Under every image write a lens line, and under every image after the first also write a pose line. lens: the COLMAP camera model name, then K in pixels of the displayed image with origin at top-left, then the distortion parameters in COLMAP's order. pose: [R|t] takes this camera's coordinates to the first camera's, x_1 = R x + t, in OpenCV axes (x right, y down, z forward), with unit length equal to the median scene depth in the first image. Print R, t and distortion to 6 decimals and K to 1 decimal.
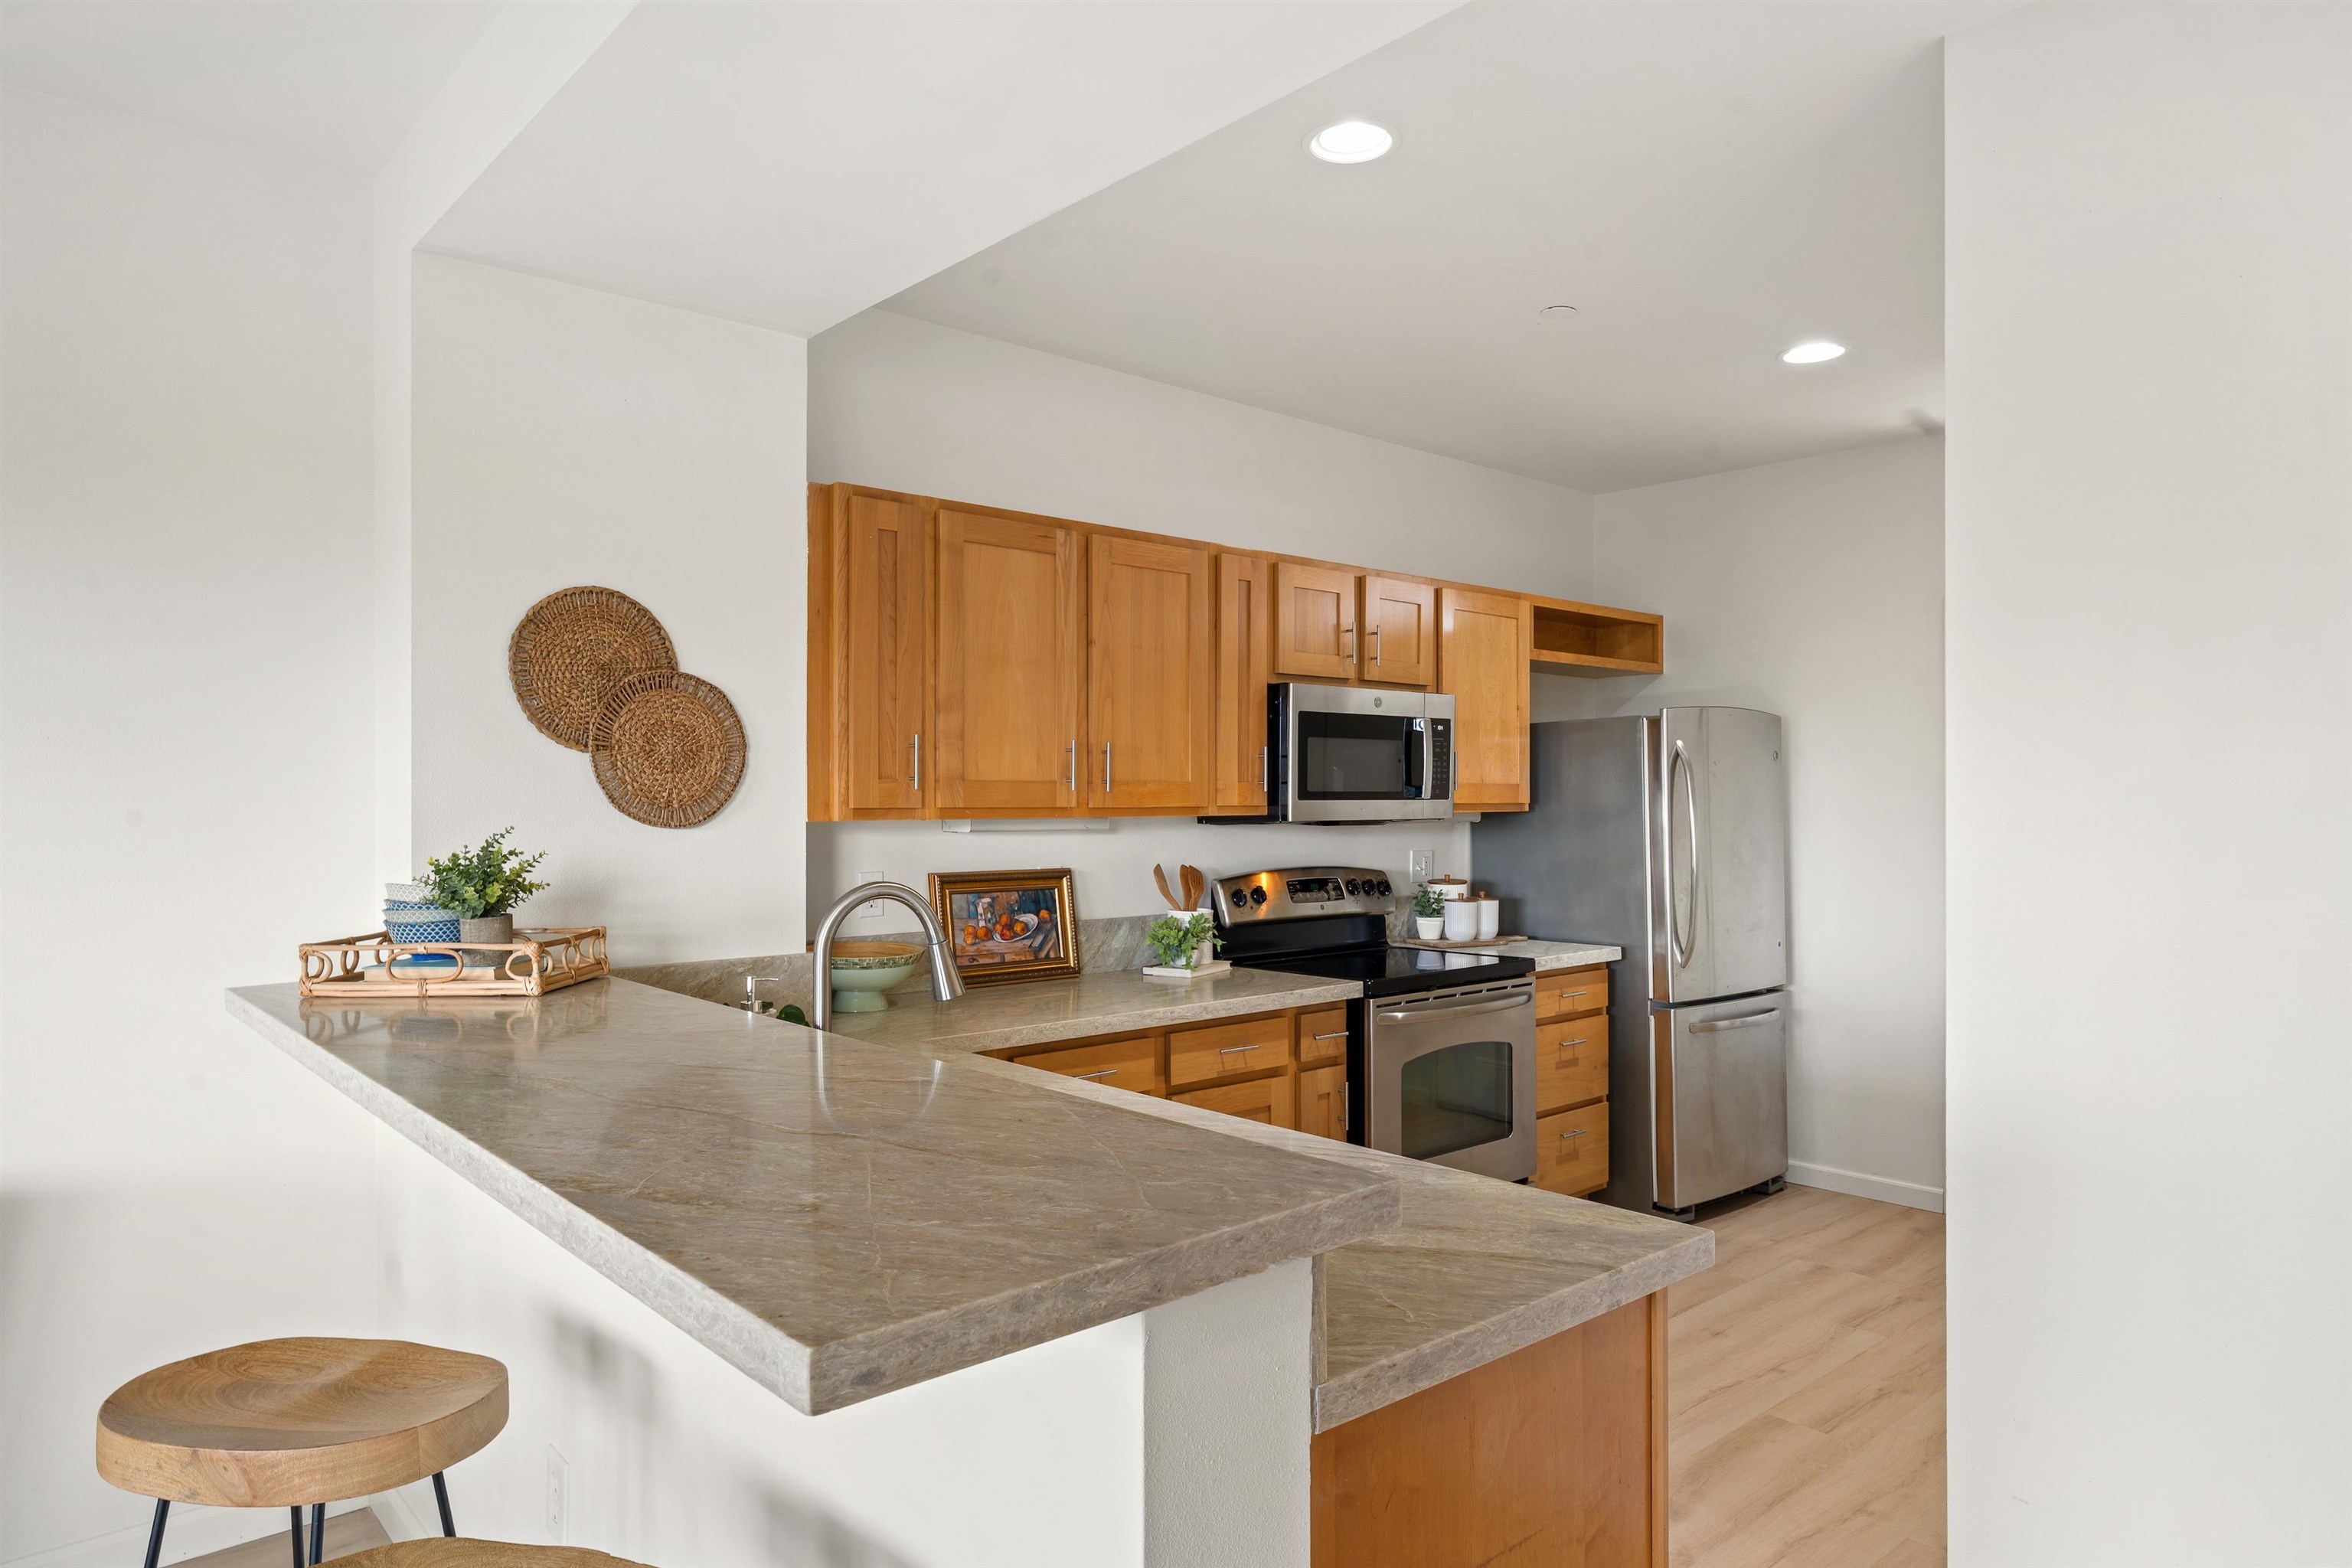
lens RADIAL K [[1433.5, 0, 1175.6], [0, 1433.5, 785.1], [0, 0, 1]] dist [0.002512, 0.000042]
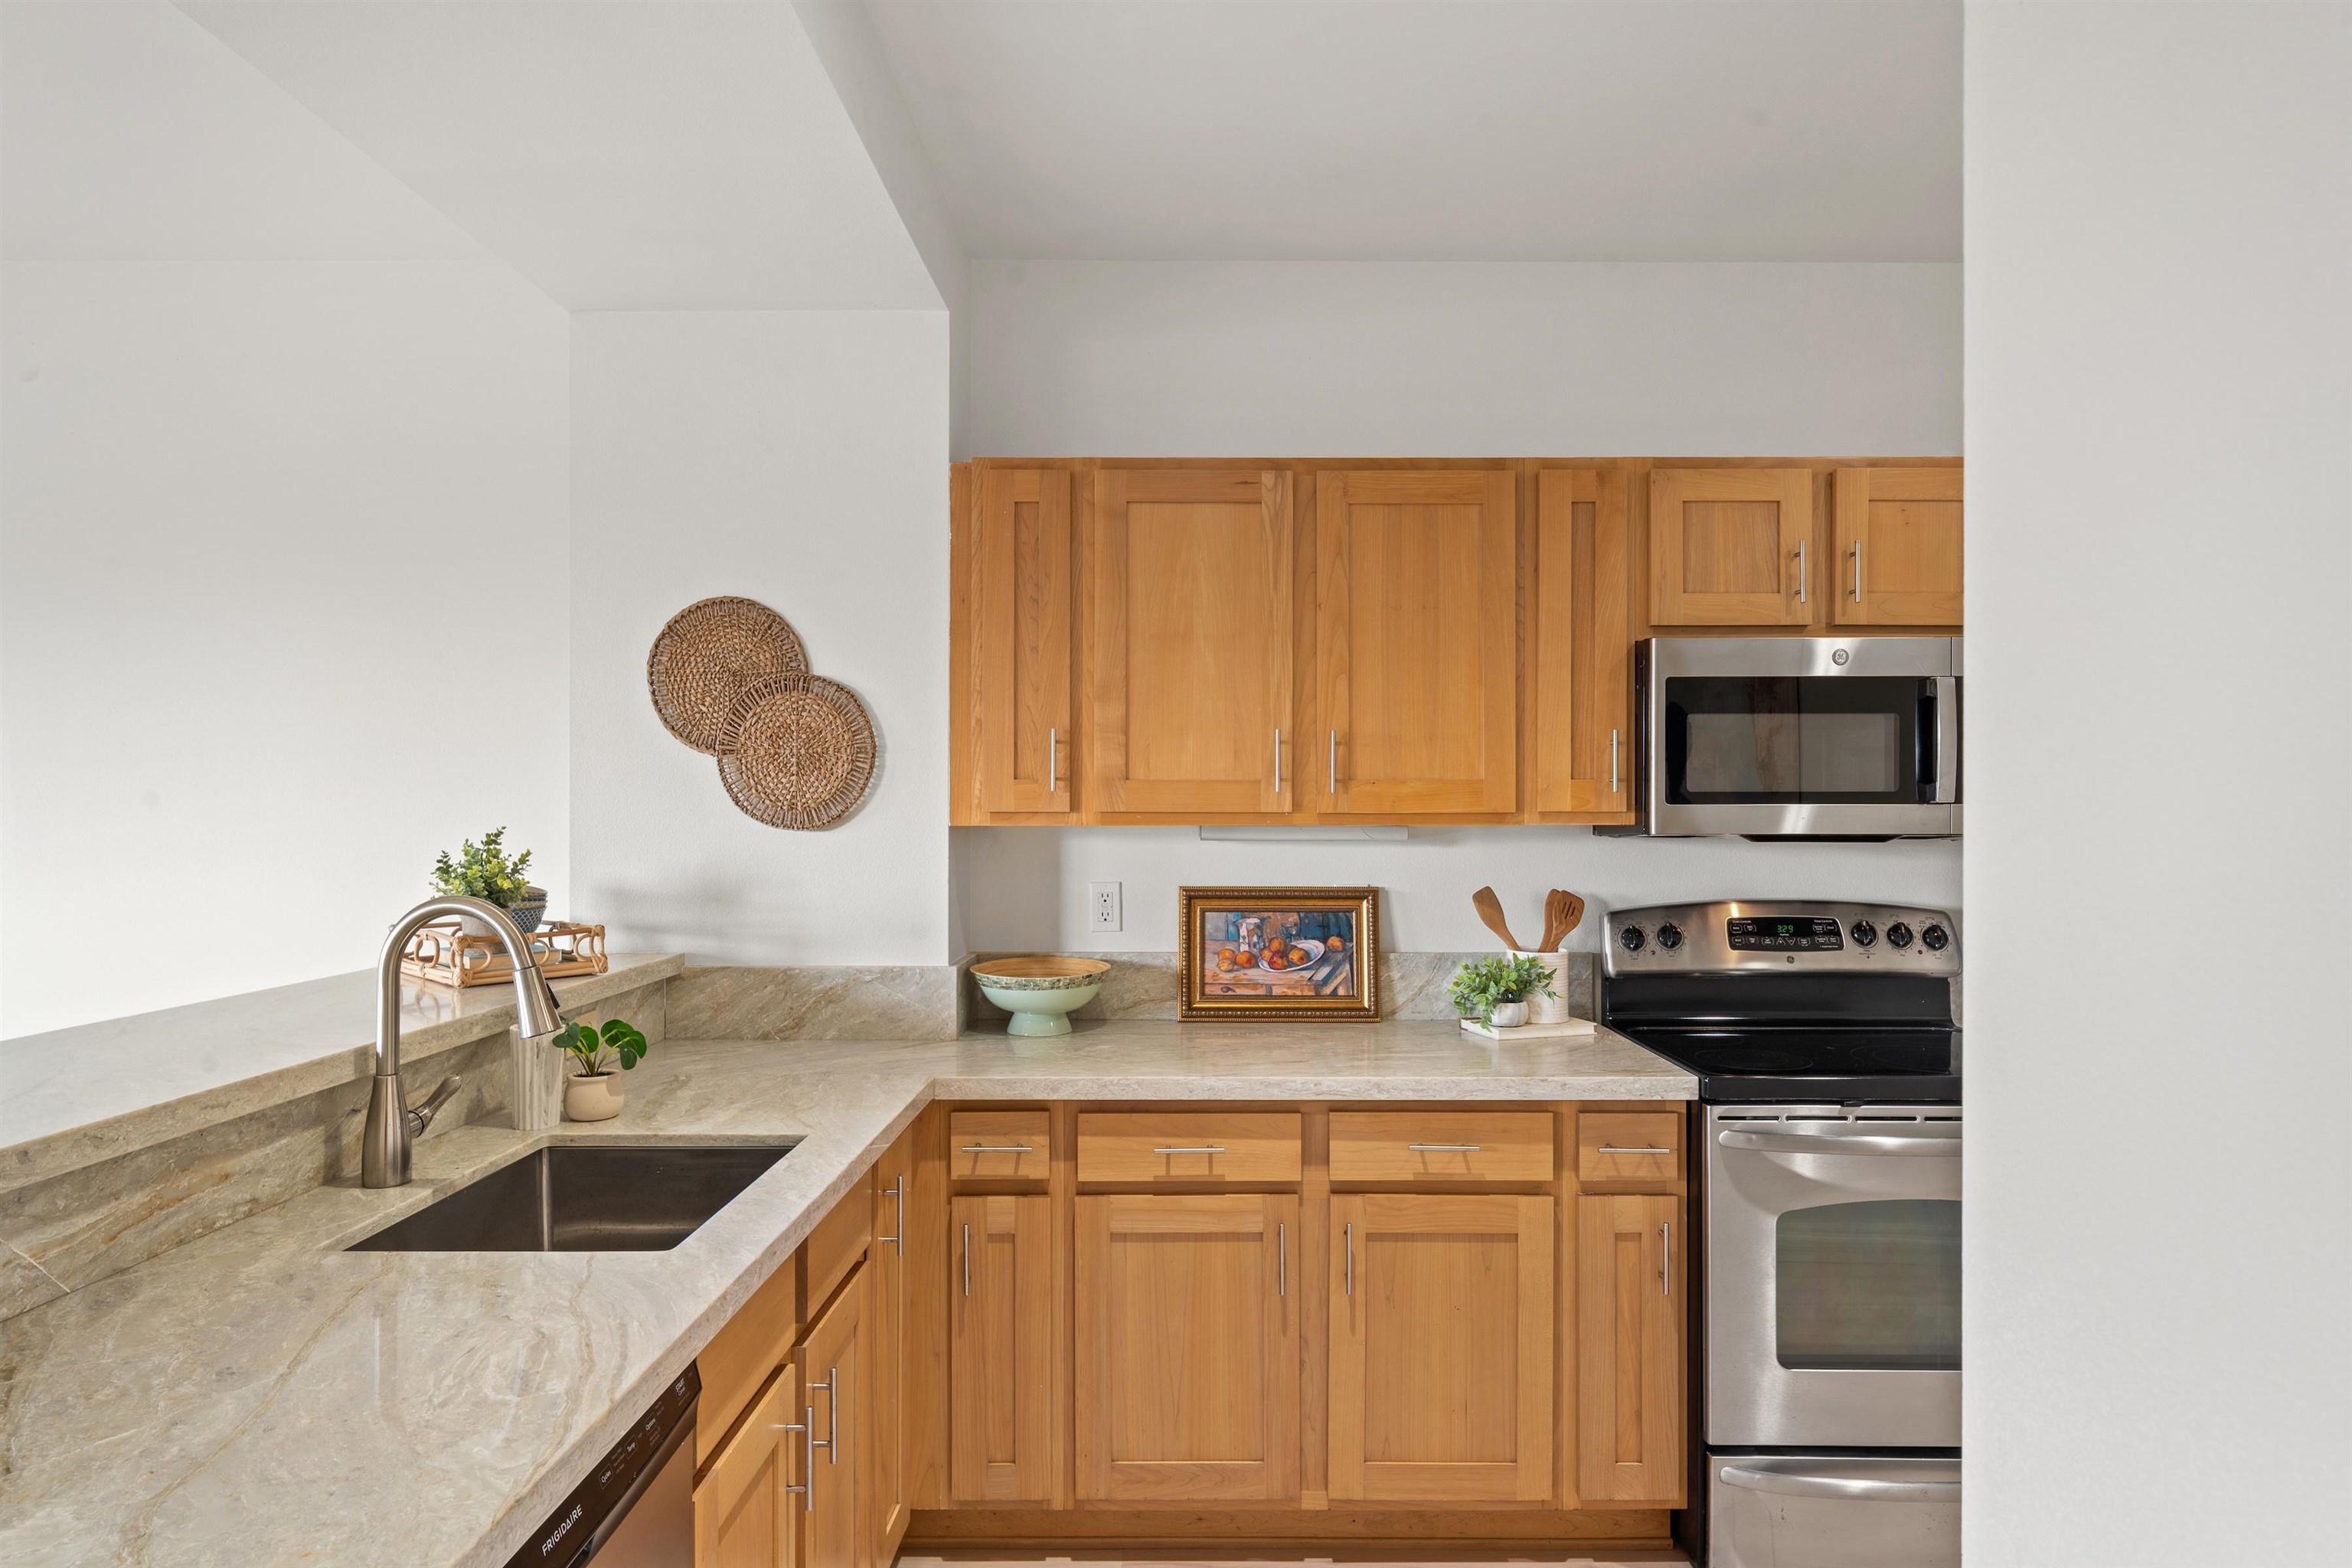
lens RADIAL K [[1344.6, 0, 1179.5], [0, 1344.6, 786.4], [0, 0, 1]] dist [0.002416, -0.000432]
pose [[0.743673, -0.006436, -0.668512, 0.372750], [0.004591, 0.999979, -0.004520, 0.003775], [0.668527, 0.000292, 0.743688, 0.377049]]
